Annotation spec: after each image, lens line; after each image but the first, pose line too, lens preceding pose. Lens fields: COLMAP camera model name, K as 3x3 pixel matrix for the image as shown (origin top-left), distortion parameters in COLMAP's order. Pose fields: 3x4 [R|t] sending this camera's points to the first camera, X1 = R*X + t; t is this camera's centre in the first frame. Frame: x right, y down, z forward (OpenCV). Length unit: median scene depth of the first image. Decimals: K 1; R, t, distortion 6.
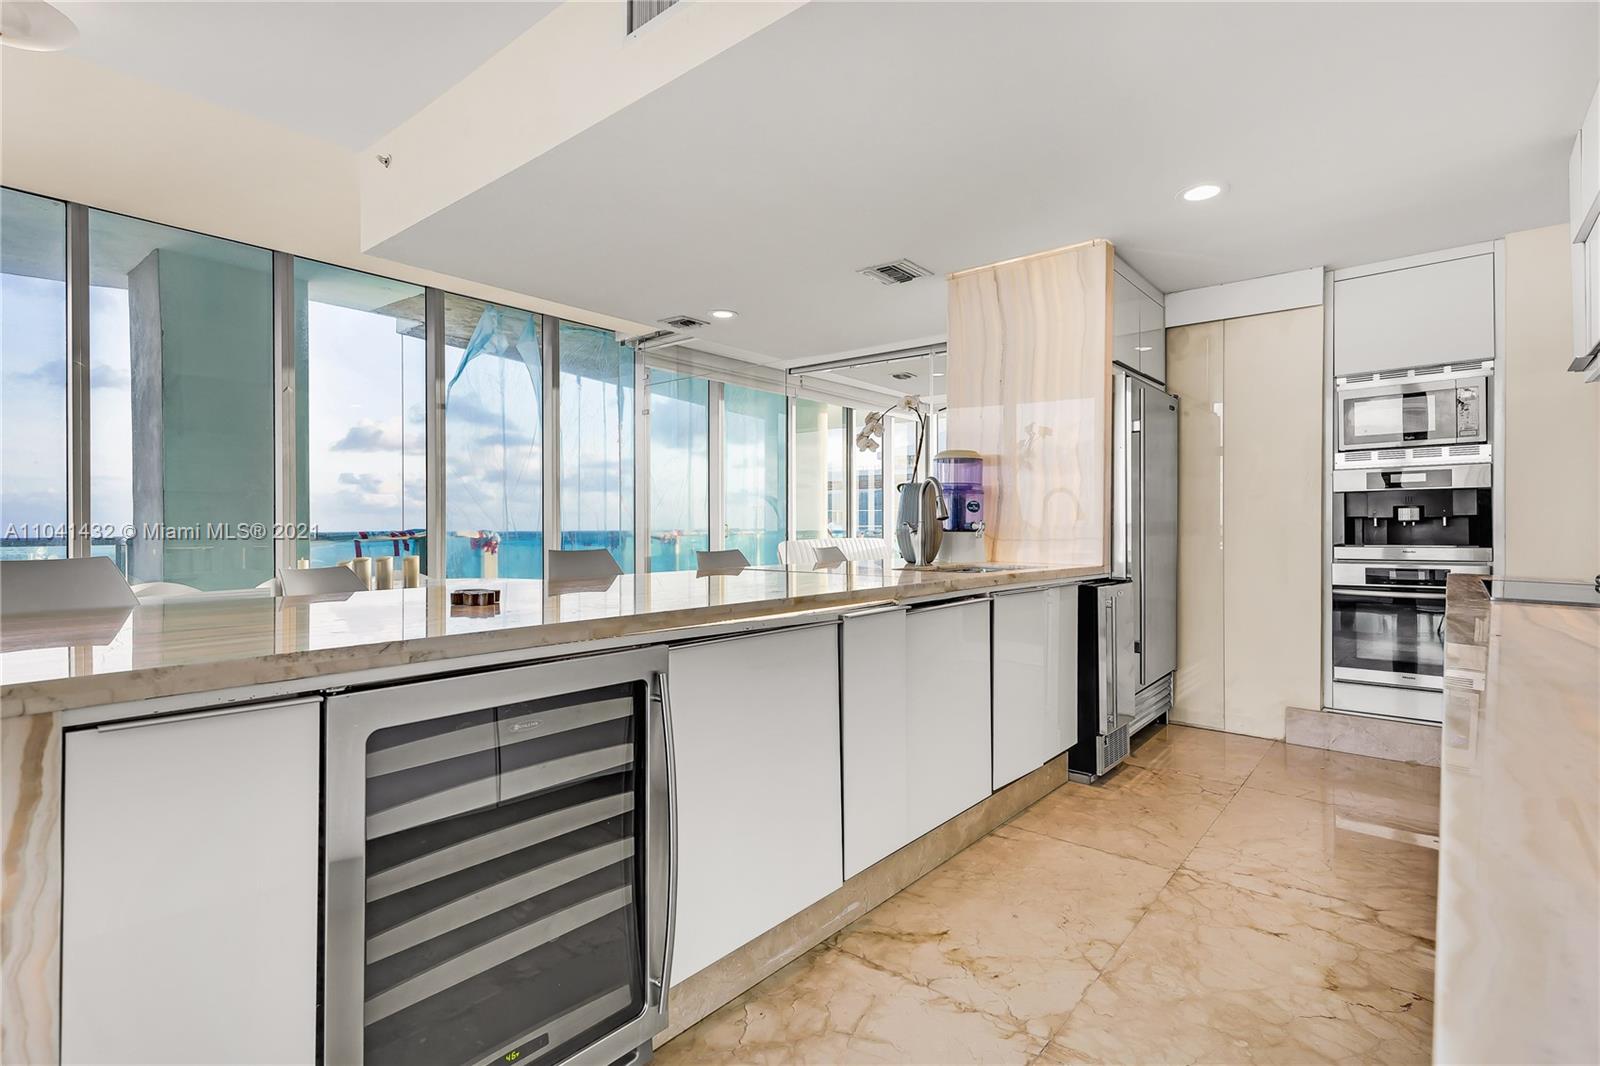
lens RADIAL K [[764.3, 0, 798.7], [0, 764.3, 529.8], [0, 0, 1]] dist [0.018911, -0.002902]
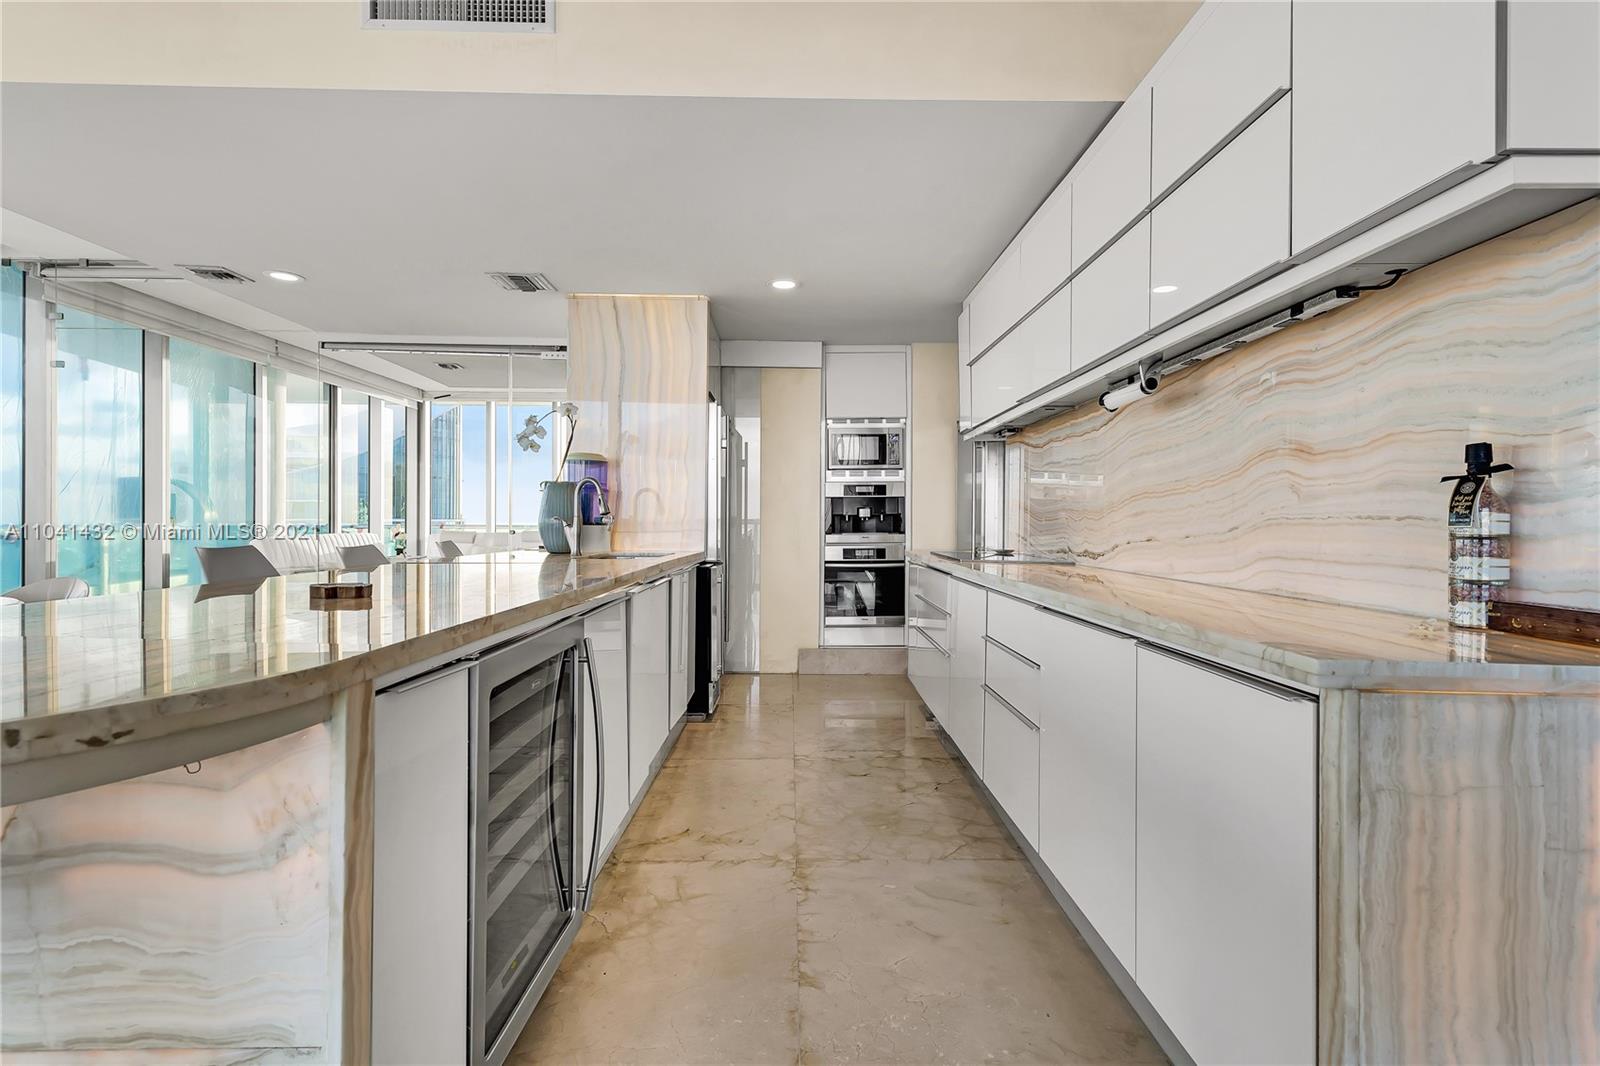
lens RADIAL K [[764.3, 0, 802.0], [0, 764.3, 526.7], [0, 0, 1]] dist [0.018911, -0.002902]
pose [[0.759334, -0.003588, 0.650691, -0.291336], [0.000761, 0.999989, 0.004627, -0.000075], [-0.650701, -0.003019, 0.759328, -0.068887]]
